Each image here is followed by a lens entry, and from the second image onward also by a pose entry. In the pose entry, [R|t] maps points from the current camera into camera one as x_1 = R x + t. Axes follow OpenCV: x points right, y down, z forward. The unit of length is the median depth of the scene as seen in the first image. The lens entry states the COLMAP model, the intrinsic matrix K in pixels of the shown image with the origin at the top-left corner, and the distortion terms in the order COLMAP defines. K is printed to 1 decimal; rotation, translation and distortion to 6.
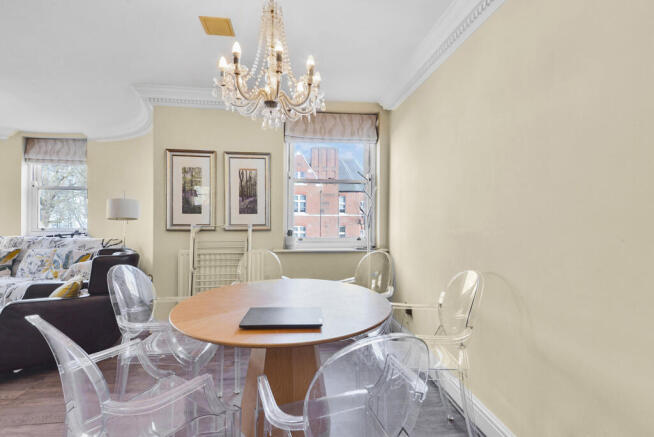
lens RADIAL K [[299.6, 0, 327.3], [0, 299.6, 217.5], [0, 0, 1]] dist [0.008763, -0.000472]
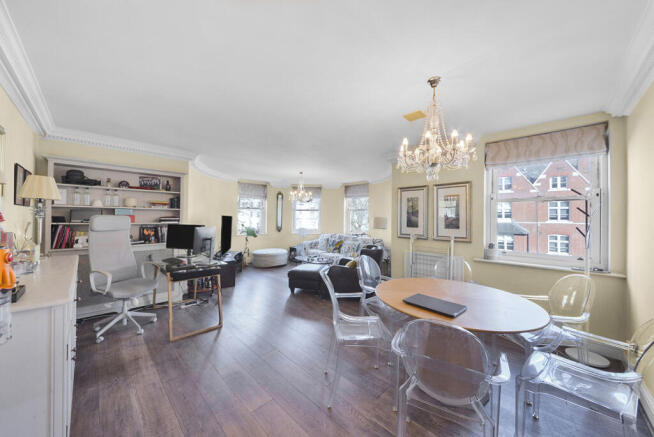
lens RADIAL K [[229.5, 0, 325.9], [0, 229.5, 217.2], [0, 0, 1]] dist [-0.000911, -0.000043]
pose [[0.611067, 0.000682, -0.791579, 0.200891], [-0.016303, 0.999798, -0.011724, -0.041530], [0.791411, 0.020069, 0.610955, -0.072503]]
